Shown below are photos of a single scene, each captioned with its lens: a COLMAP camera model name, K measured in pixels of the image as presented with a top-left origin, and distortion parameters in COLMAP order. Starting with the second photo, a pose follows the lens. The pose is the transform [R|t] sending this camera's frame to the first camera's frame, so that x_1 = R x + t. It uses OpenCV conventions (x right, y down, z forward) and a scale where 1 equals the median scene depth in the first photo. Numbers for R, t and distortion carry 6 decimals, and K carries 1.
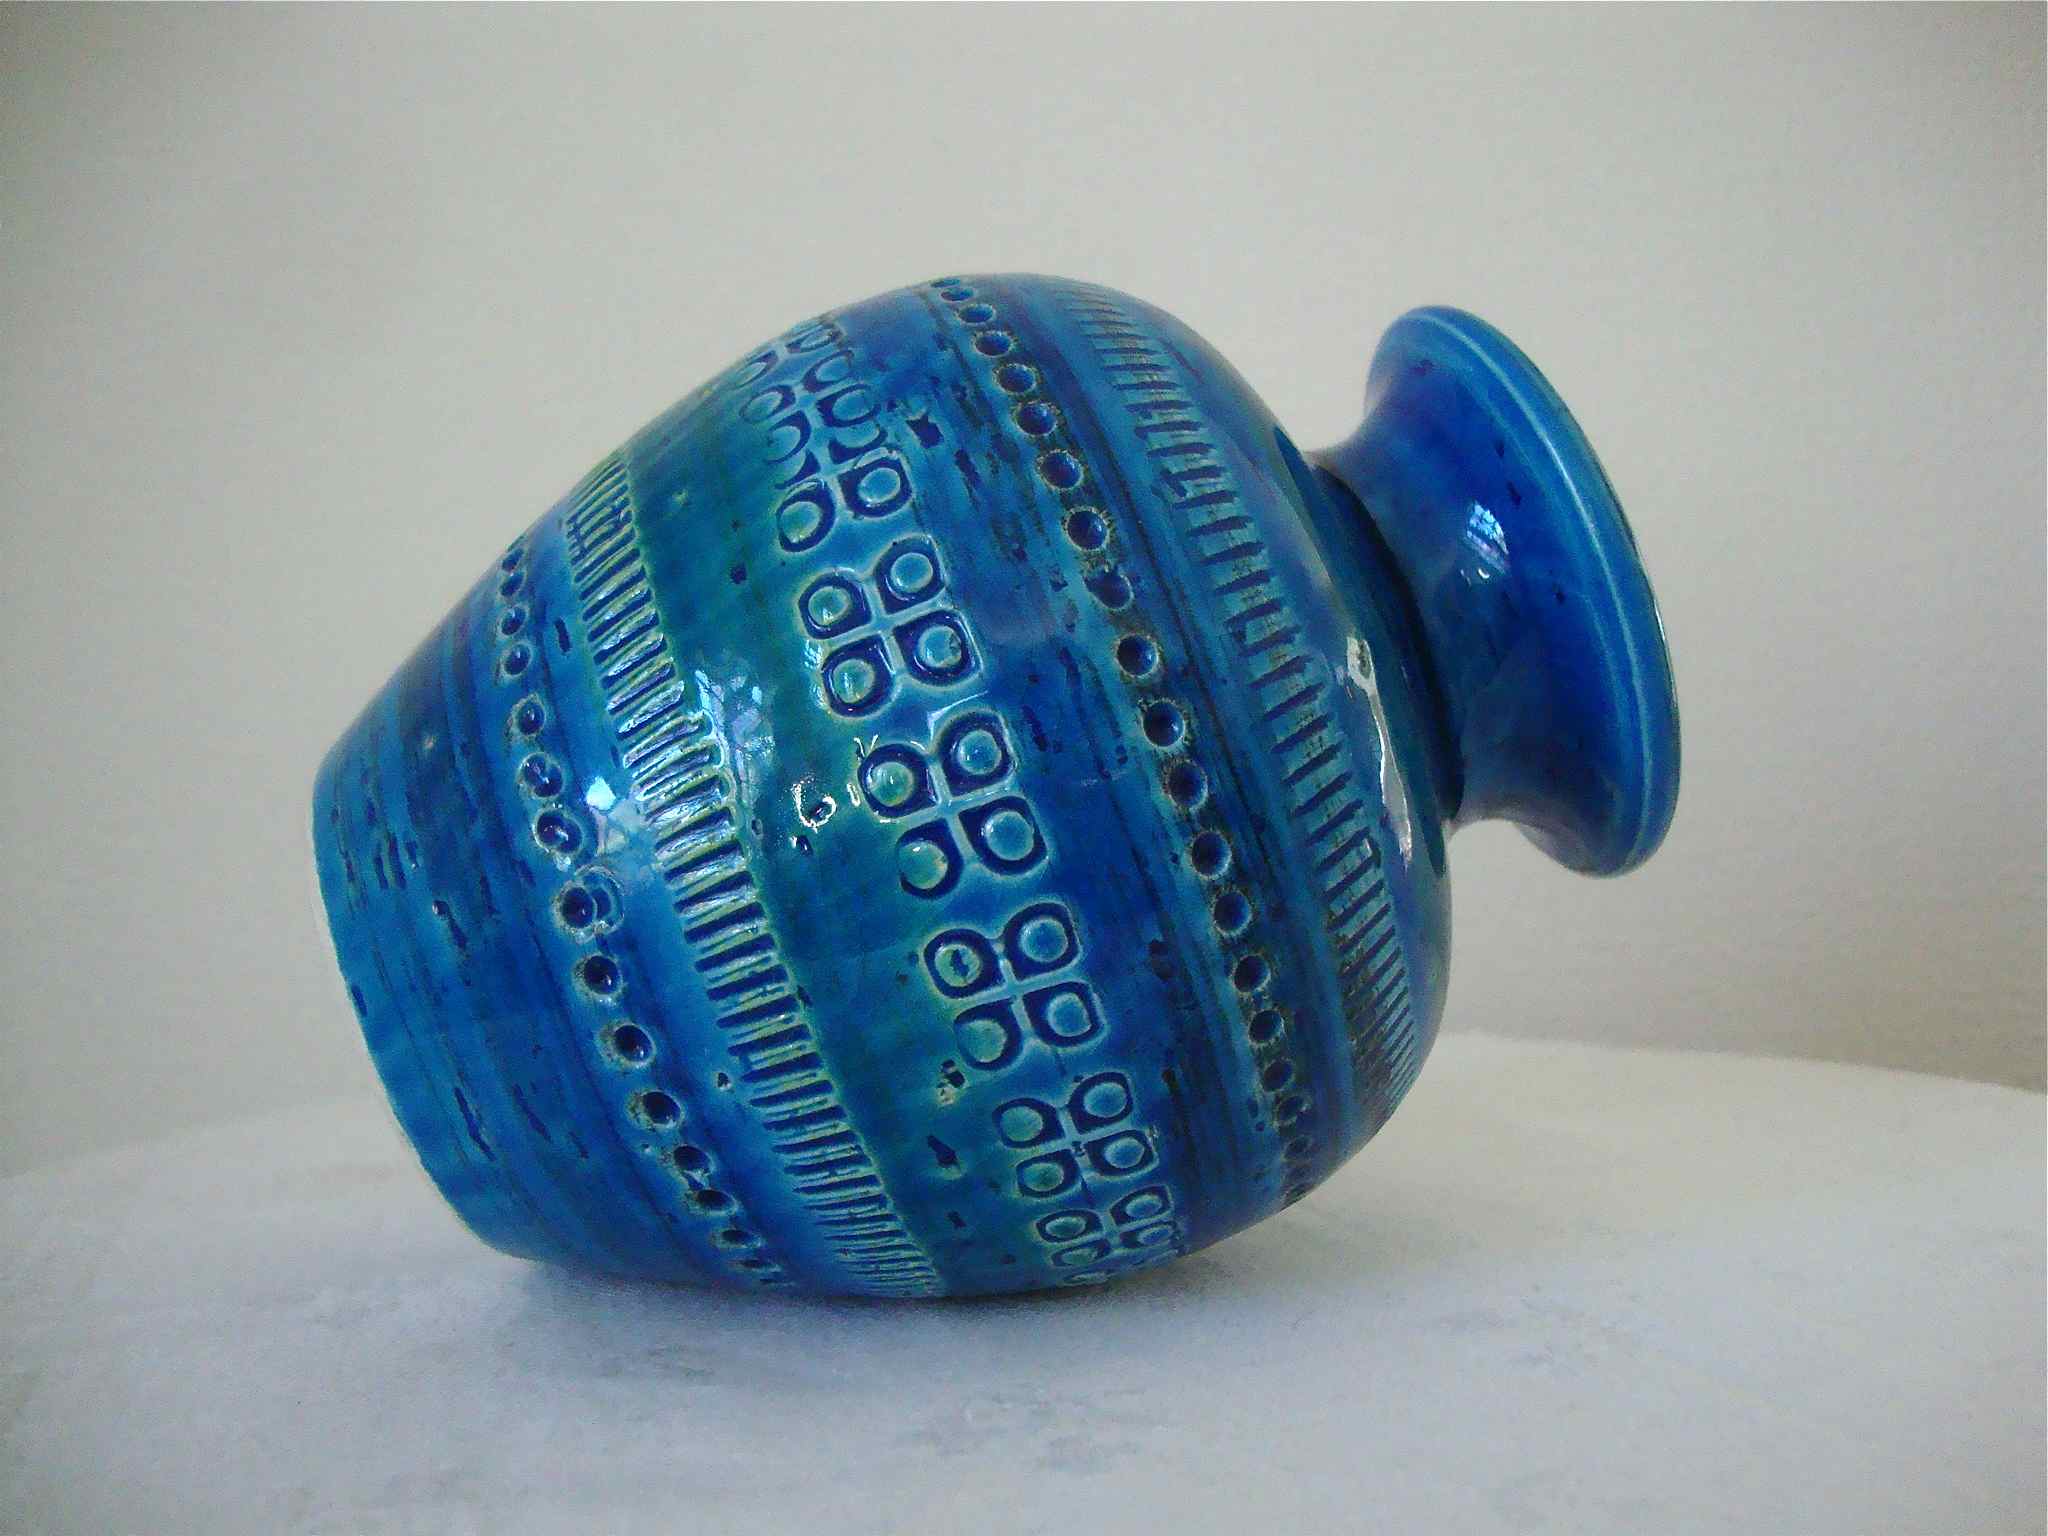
lens RADIAL K [[1782.2, 0, 1024.0], [0, 1782.2, 768.0], [0, 0, 1]] dist [-0.001341, -0.000225]
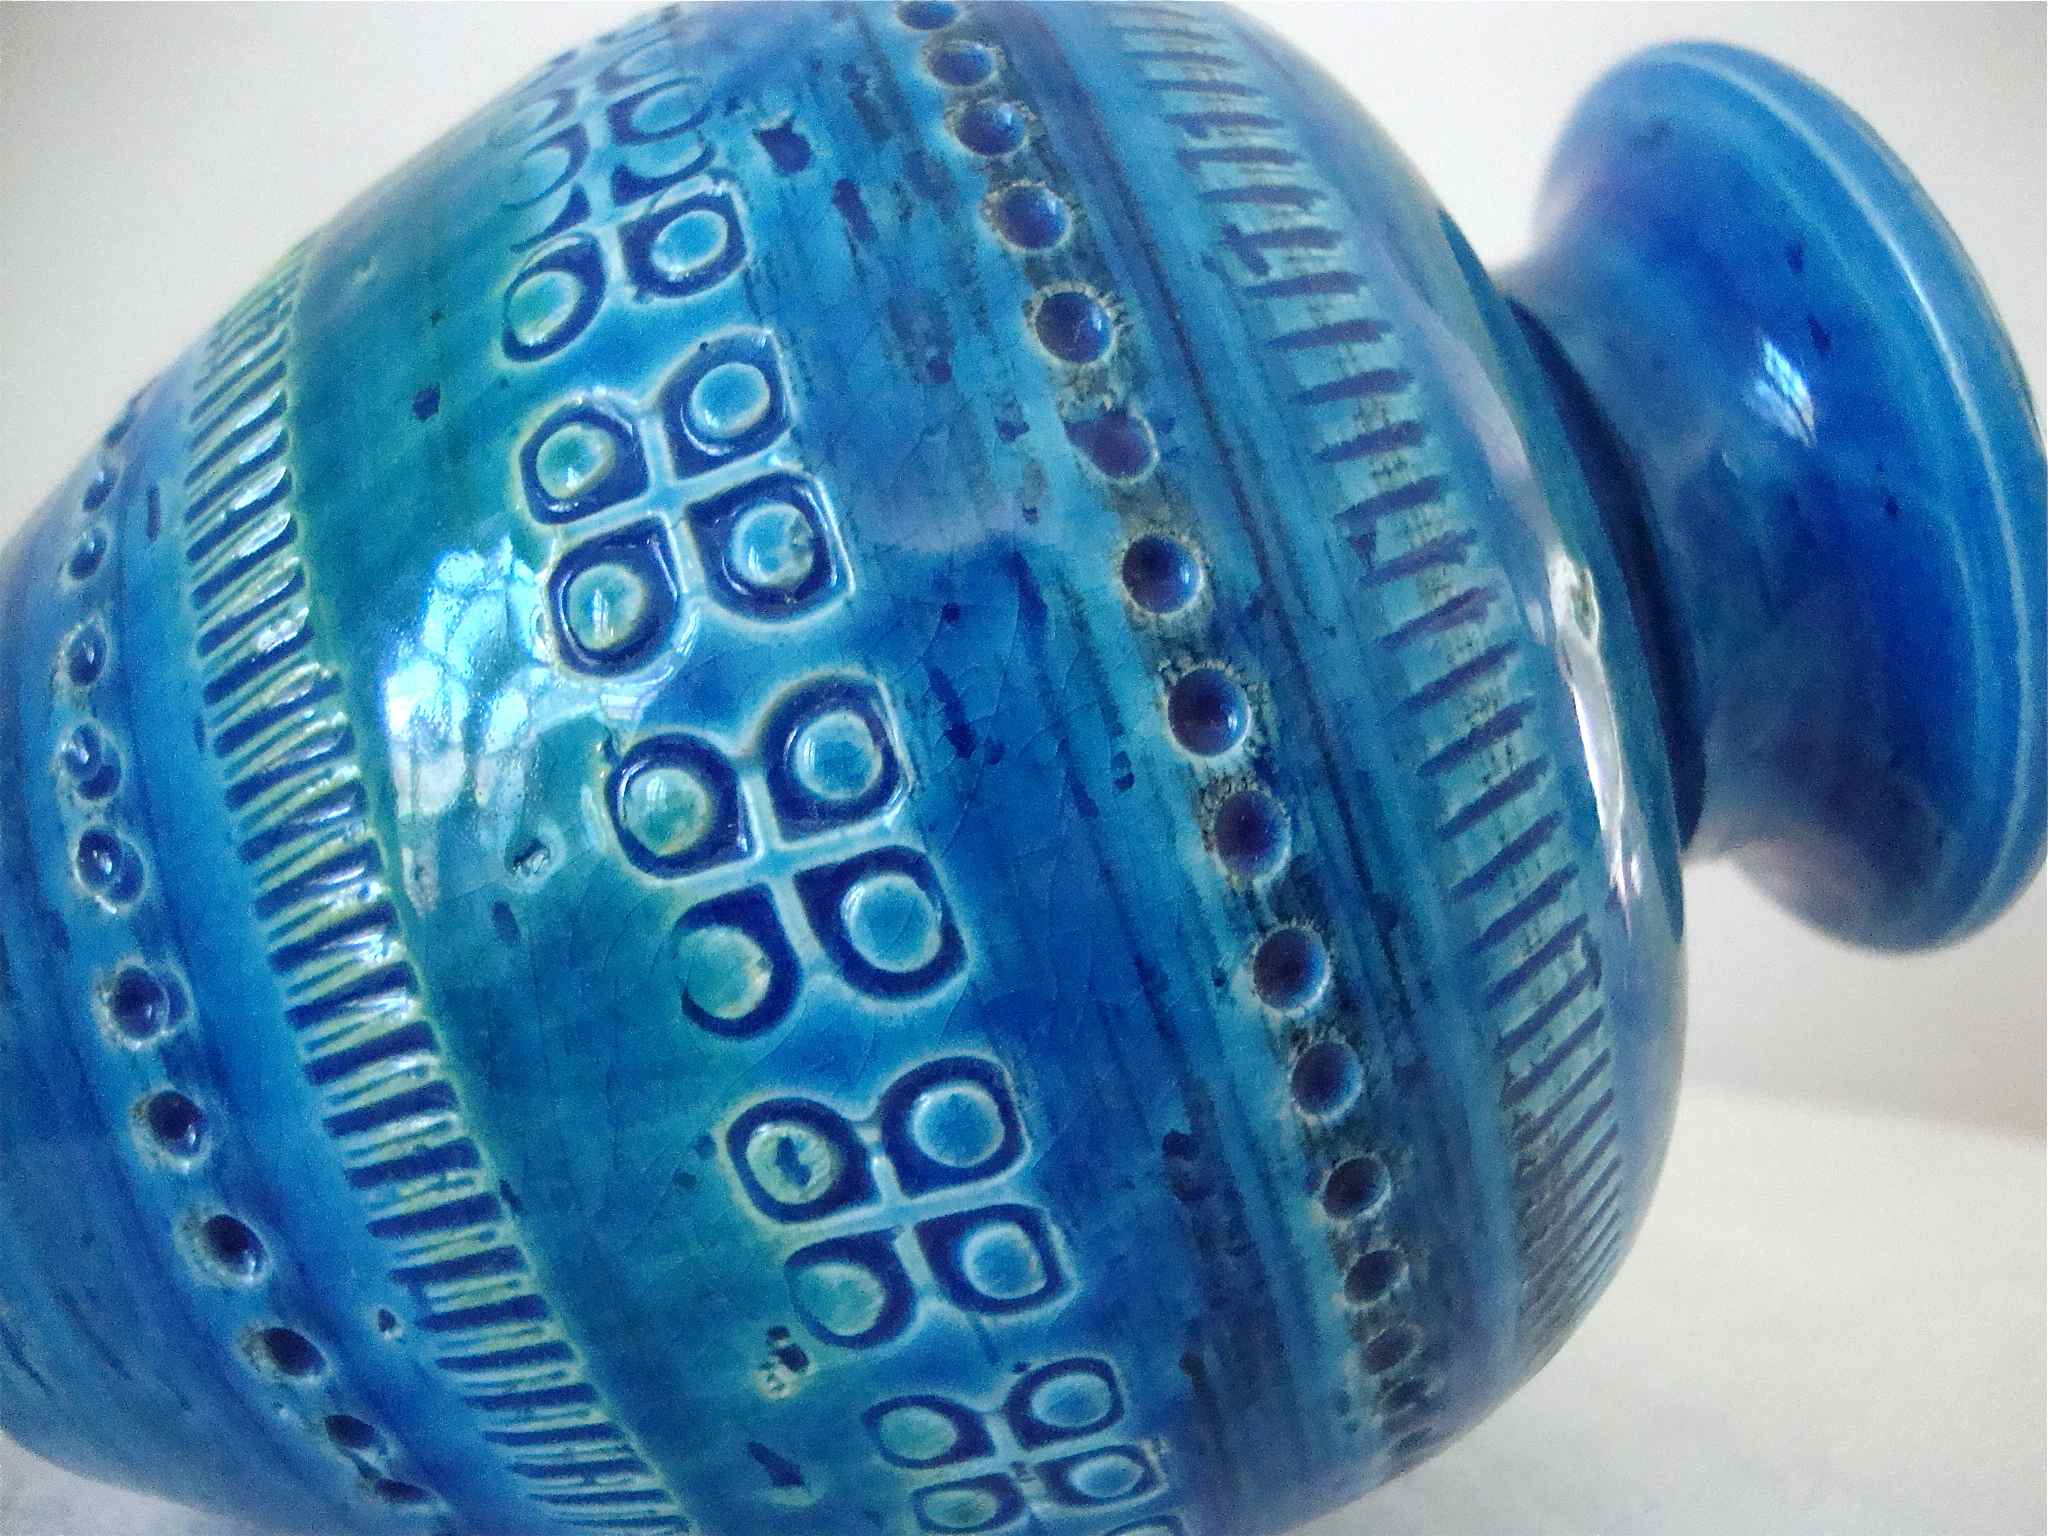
lens RADIAL K [[1455.7, 0, 1024.0], [0, 1455.7, 768.0], [0, 0, 1]] dist [-0.003242, 0.000937]
pose [[0.998430, 0.036555, -0.042450, 0.043247], [-0.034758, 0.998498, 0.042343, -0.023845], [0.043934, -0.040801, 0.998201, 0.571920]]
